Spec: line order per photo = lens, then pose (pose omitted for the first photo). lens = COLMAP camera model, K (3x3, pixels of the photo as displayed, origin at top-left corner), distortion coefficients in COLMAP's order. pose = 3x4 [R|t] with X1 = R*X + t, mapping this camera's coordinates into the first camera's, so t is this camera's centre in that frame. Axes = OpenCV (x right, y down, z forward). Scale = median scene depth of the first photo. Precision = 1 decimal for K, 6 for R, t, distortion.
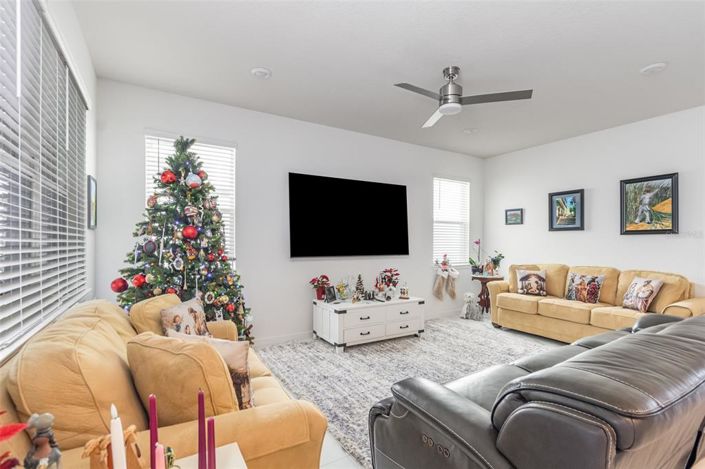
lens RADIAL K [[329.3, 0, 364.4], [0, 329.3, 247.0], [0, 0, 1]] dist [-0.001532, -0.000384]
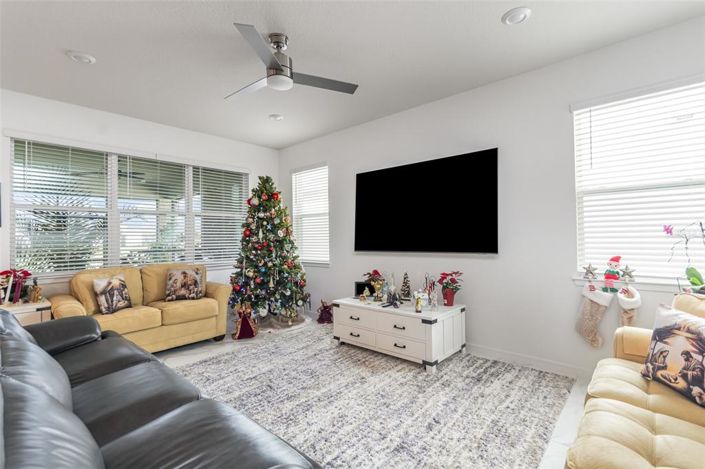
lens RADIAL K [[329.3, 0, 354.2], [0, 329.3, 233.6], [0, 0, 1]] dist [-0.001532, -0.000384]
pose [[0.287487, -0.018024, -0.957615, 0.739577], [0.001125, 0.999829, -0.018480, -0.004270], [0.957784, 0.004236, 0.287458, 0.604992]]
